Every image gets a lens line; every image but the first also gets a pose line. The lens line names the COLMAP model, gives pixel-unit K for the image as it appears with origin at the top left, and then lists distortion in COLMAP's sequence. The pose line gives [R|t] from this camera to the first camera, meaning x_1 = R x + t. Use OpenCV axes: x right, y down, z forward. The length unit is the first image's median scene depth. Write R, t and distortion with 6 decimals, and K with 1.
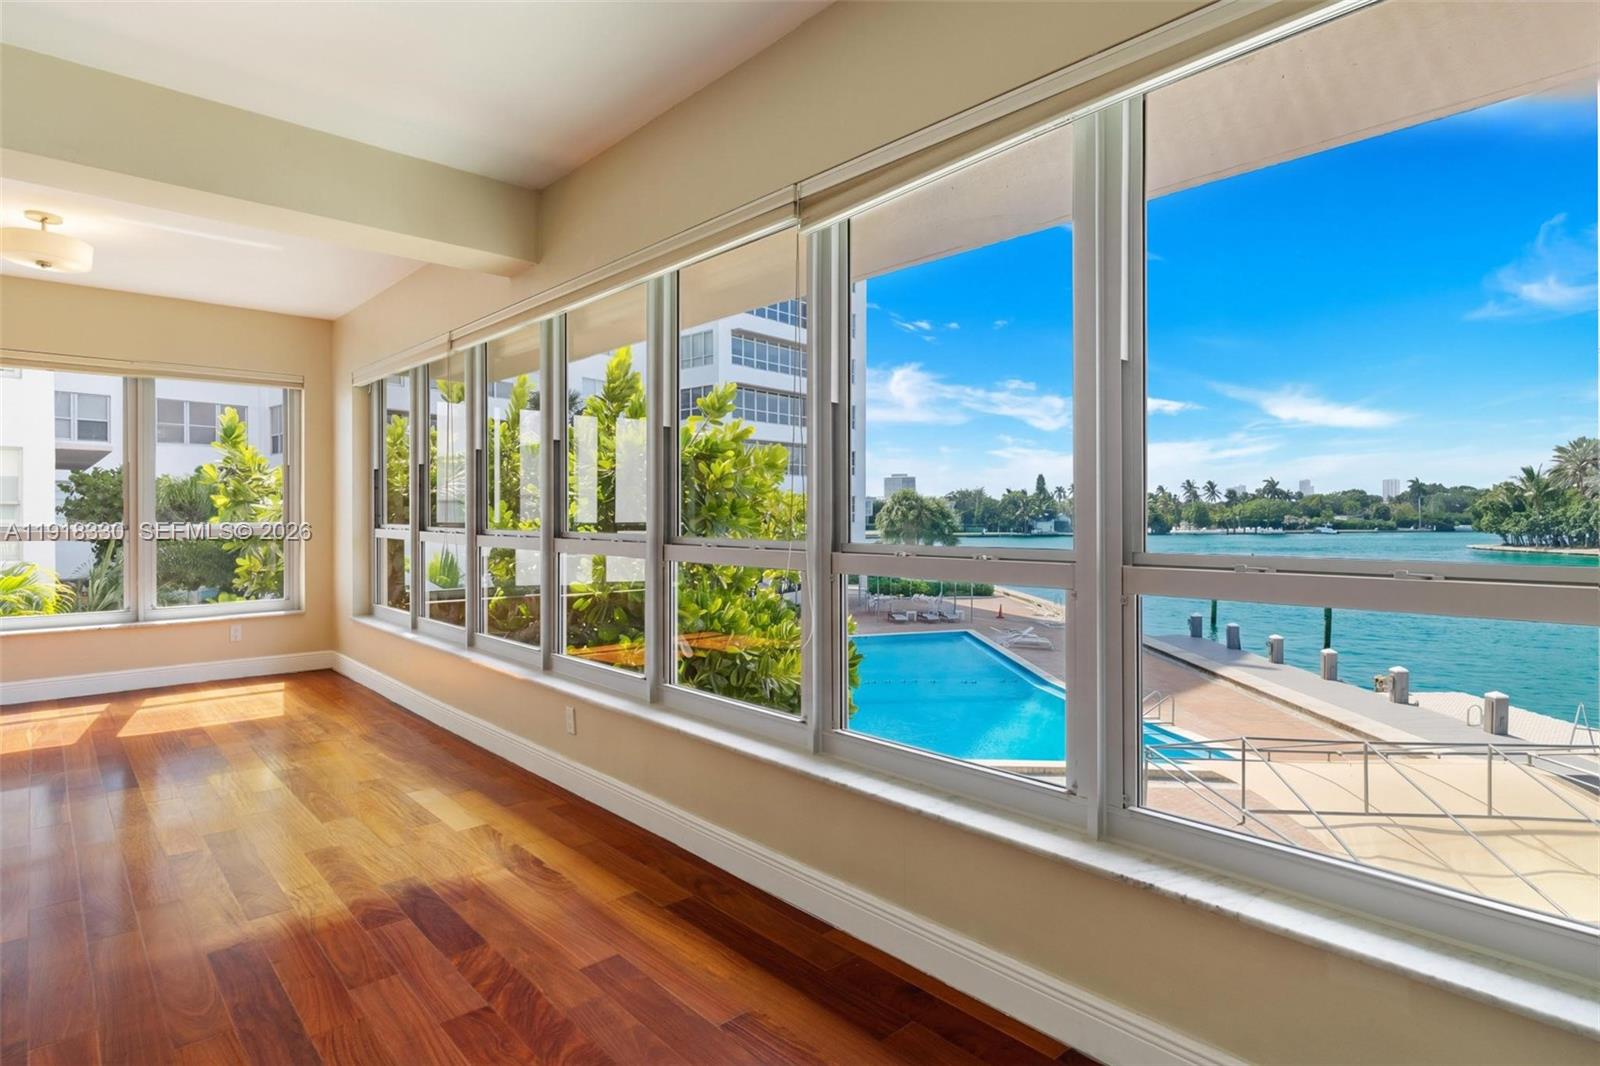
lens RADIAL K [[849.1, 0, 806.8], [0, 849.1, 519.2], [0, 0, 1]] dist [-0.000857, 0.000480]
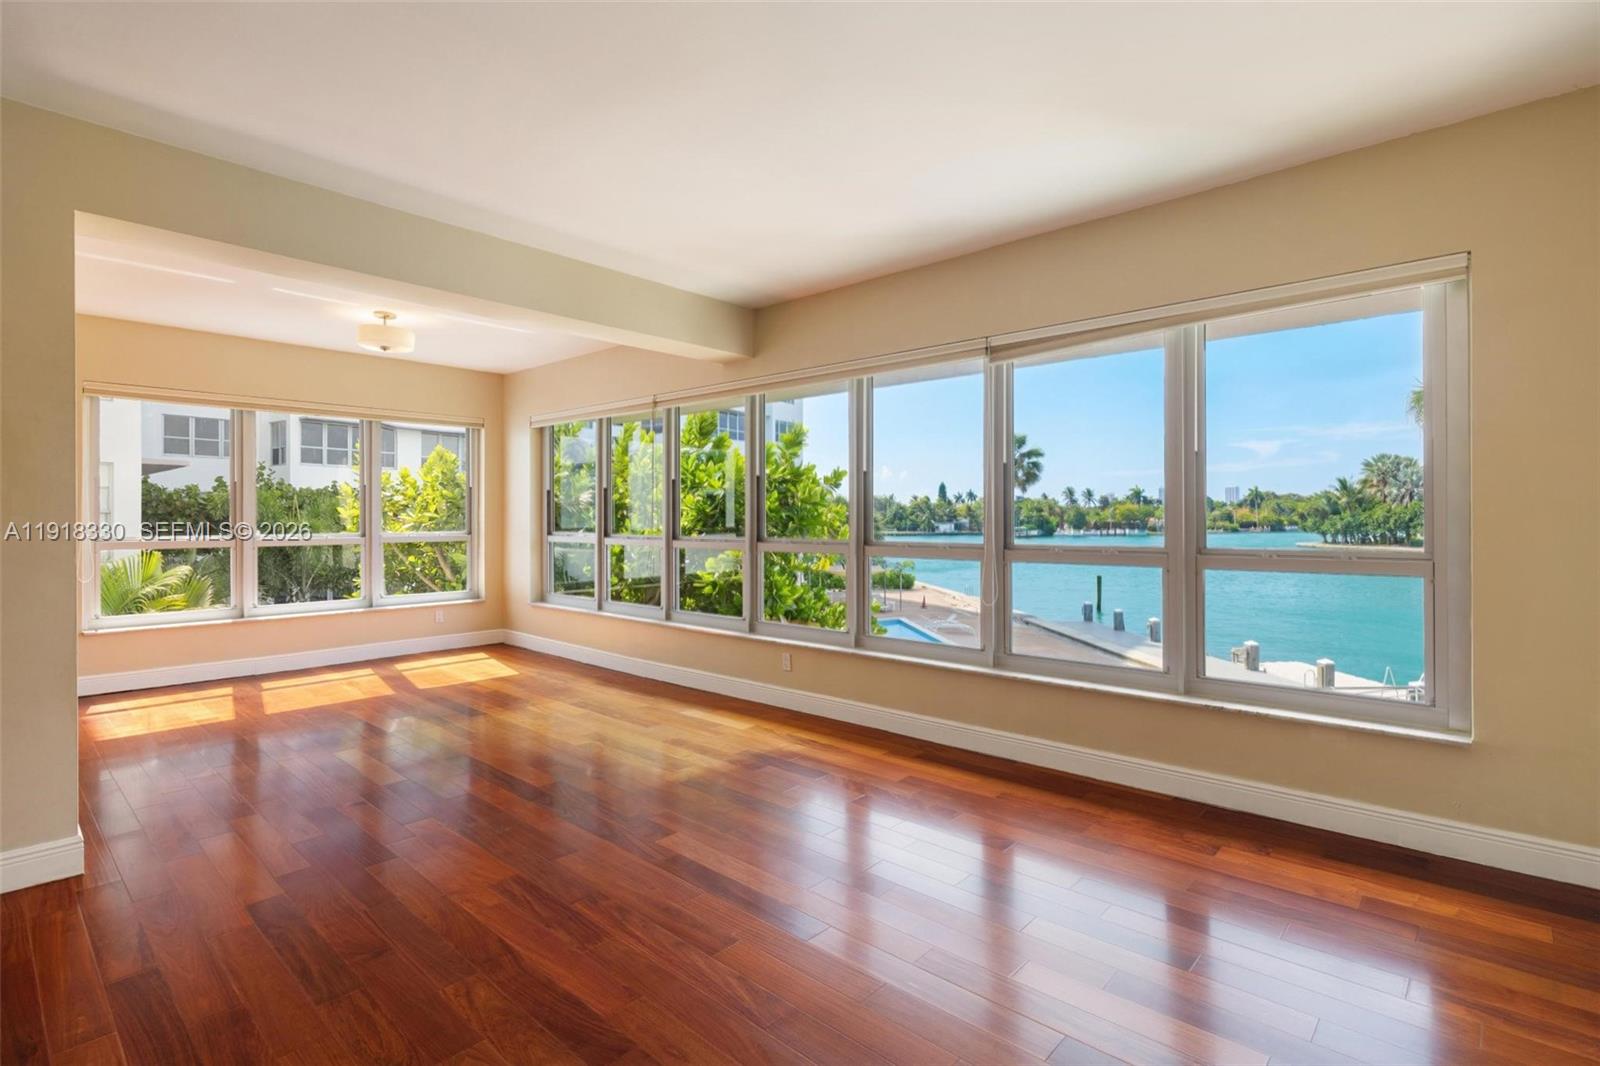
lens RADIAL K [[766.9, 0, 802.9], [0, 766.9, 521.2], [0, 0, 1]] dist [-0.001559, -0.000320]
pose [[0.995761, -0.003004, 0.091928, -0.032939], [0.003216, 0.999992, -0.002161, -0.000977], [-0.091921, 0.002447, 0.995763, -0.032250]]
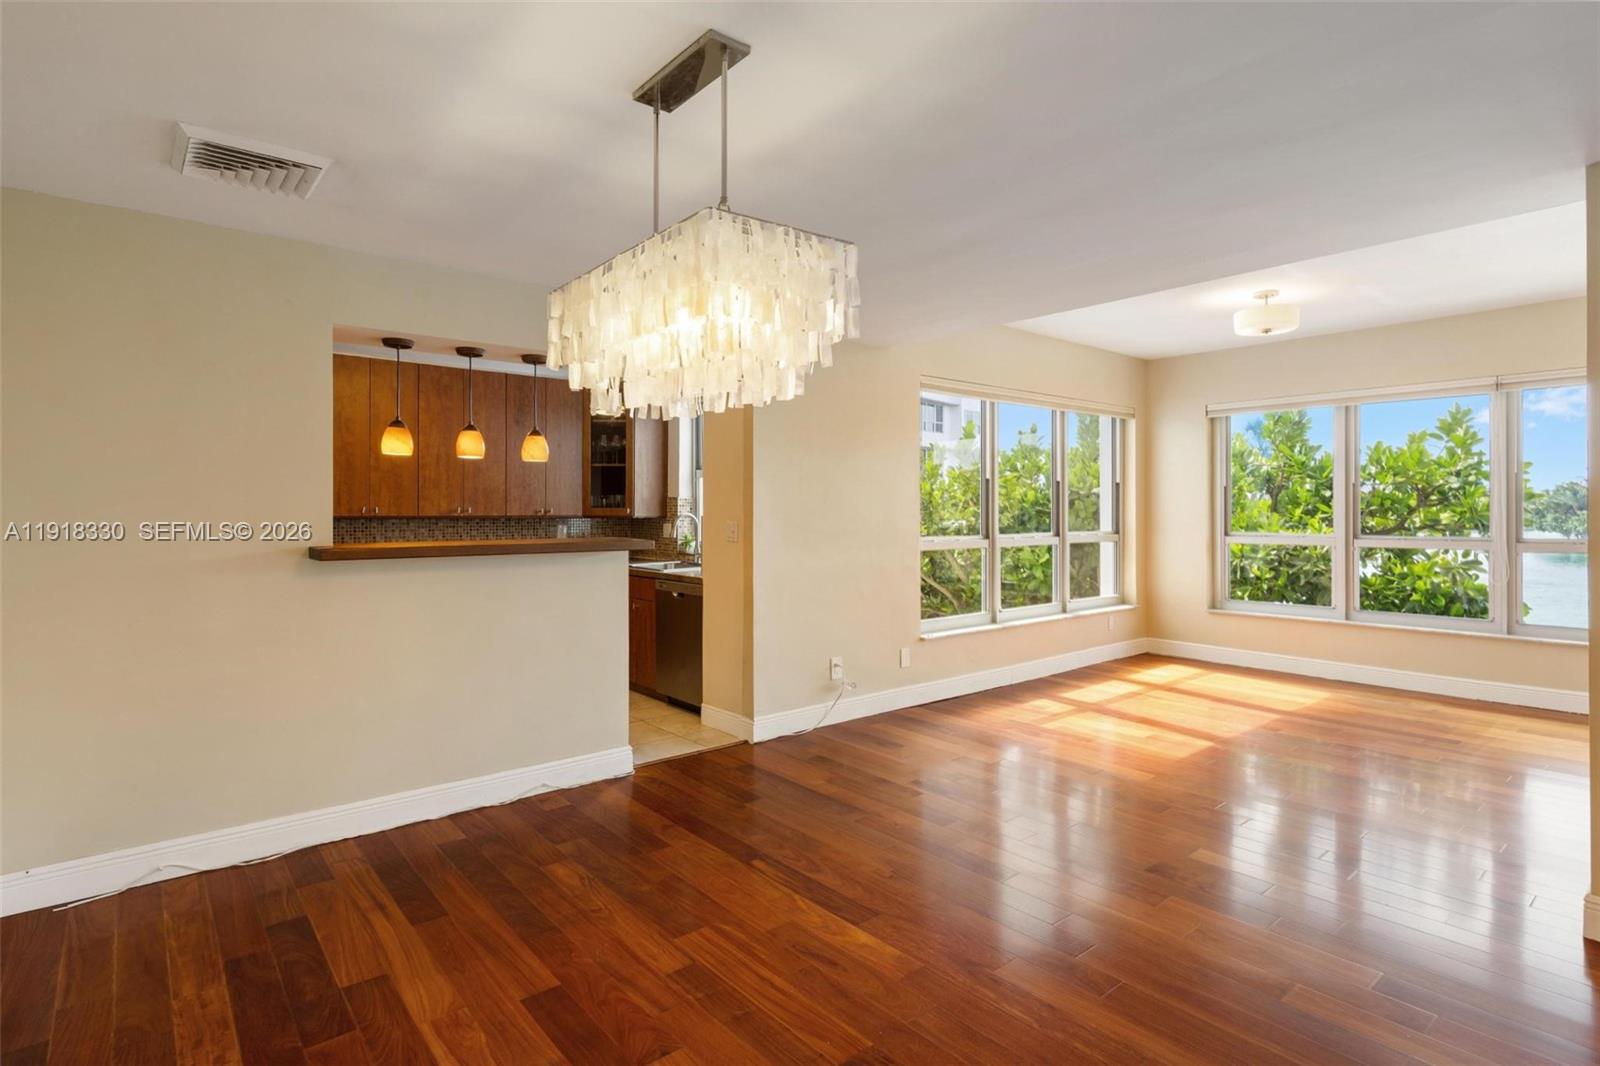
lens RADIAL K [[797.7, 0, 802.1], [0, 797.7, 516.1], [0, 0, 1]] dist [0.001082, 0.000141]
pose [[0.999173, 0.001021, -0.040649, -0.160553], [-0.001082, 0.999998, -0.001479, -0.001806], [0.040647, 0.001521, 0.999172, -0.019650]]
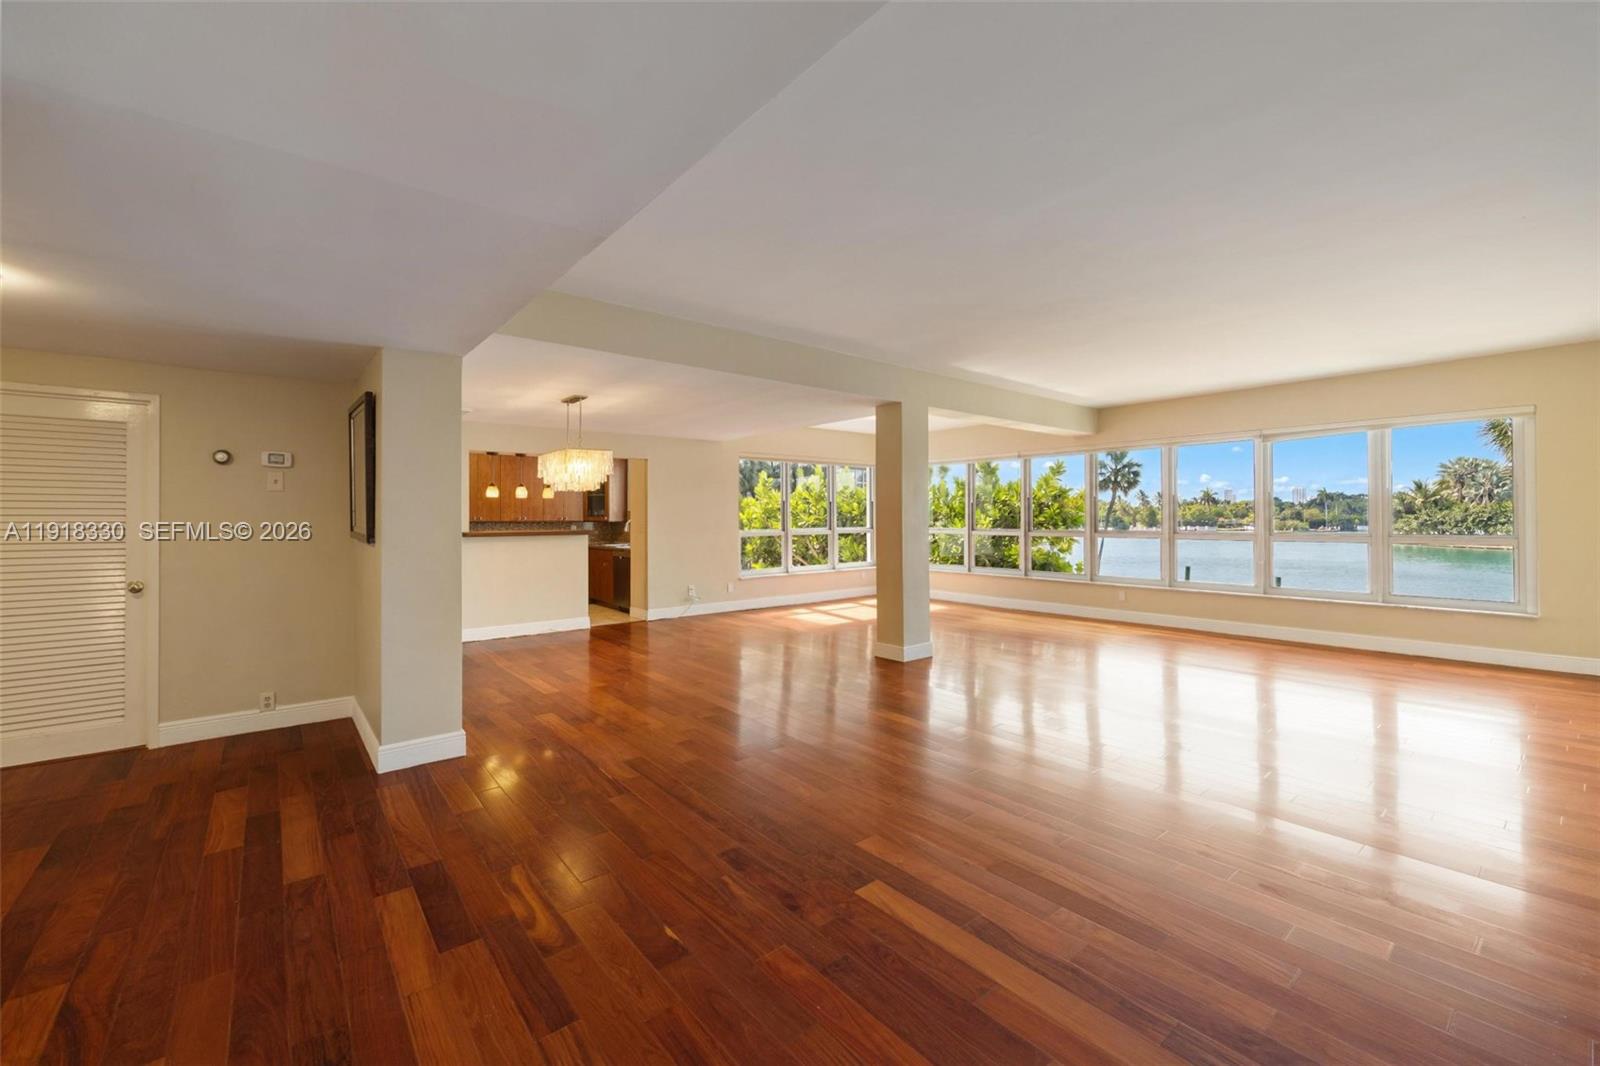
lens RADIAL K [[644.9, 0, 793.6], [0, 644.9, 519.3], [0, 0, 1]] dist [0.000785, 0.000109]
pose [[0.998217, -0.003141, -0.059603, -0.112227], [0.002946, 0.999990, -0.003363, -0.001507], [0.059613, 0.003181, 0.998217, -0.111751]]
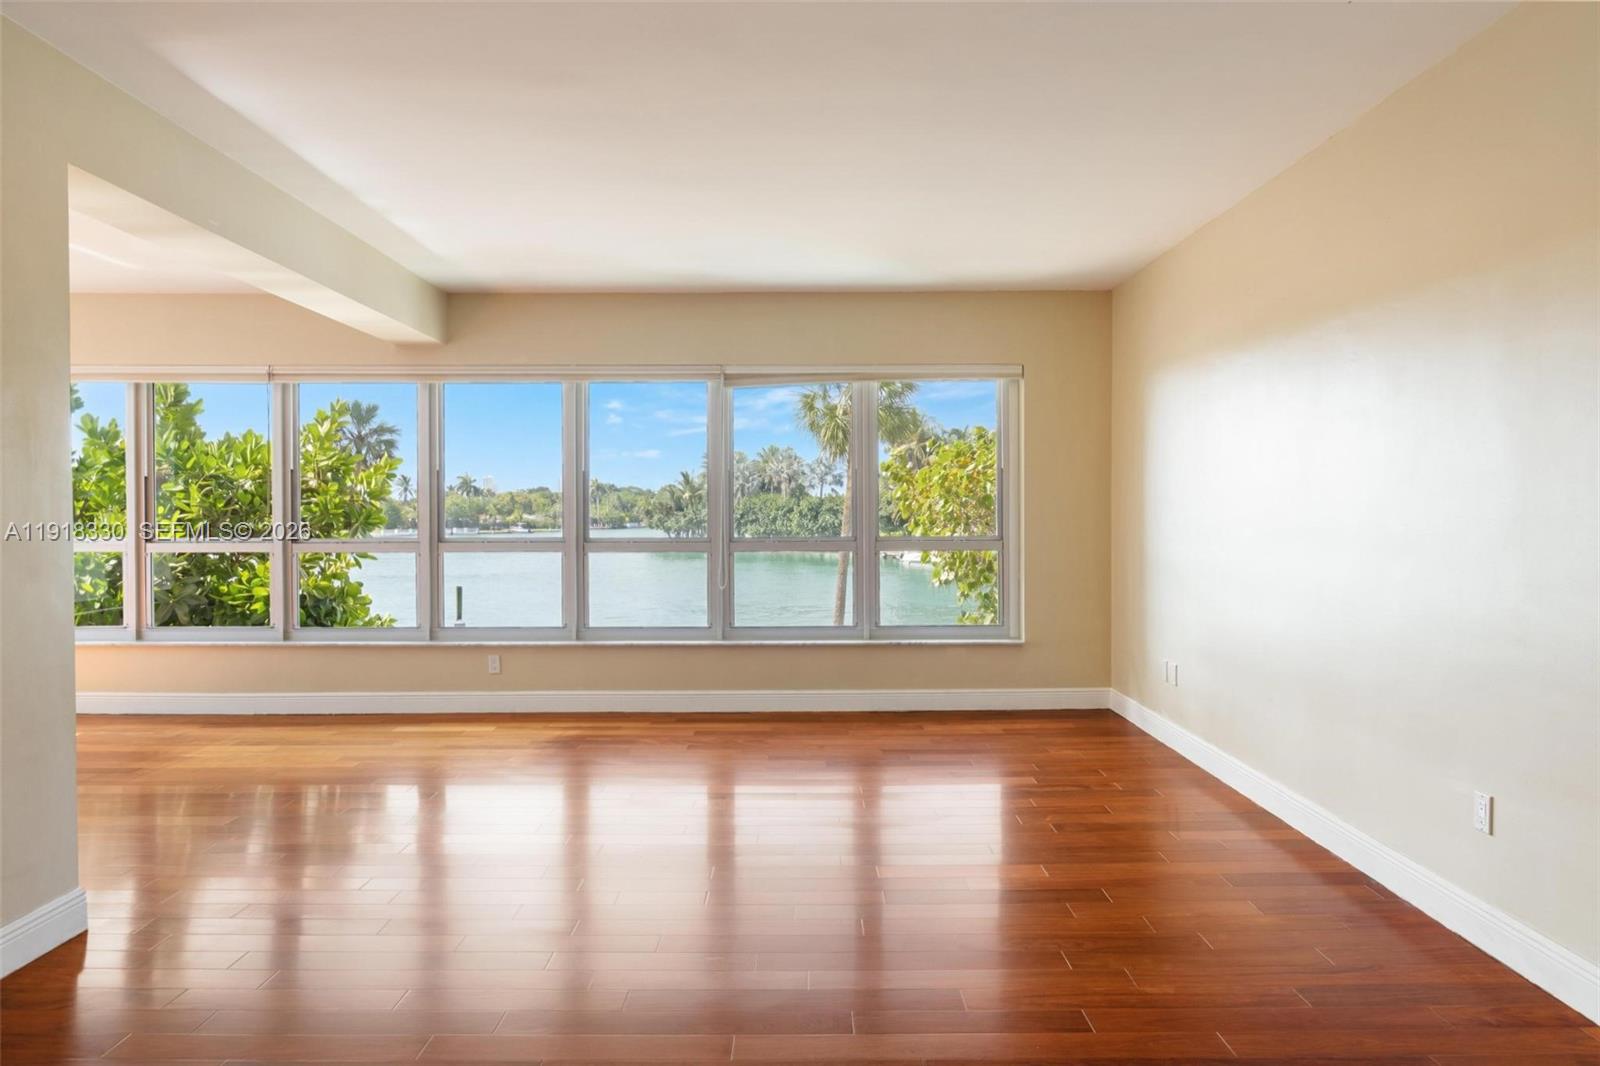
lens RADIAL K [[1017.2, 0, 800.0], [0, 1017.2, 533.0], [0, 0, 1]] dist [0.000923, -0.000729]
pose [[0.672537, -0.015558, 0.739900, -0.109196], [0.005340, 0.999855, 0.016170, -0.001449], [-0.740044, -0.006924, 0.672523, -0.051980]]
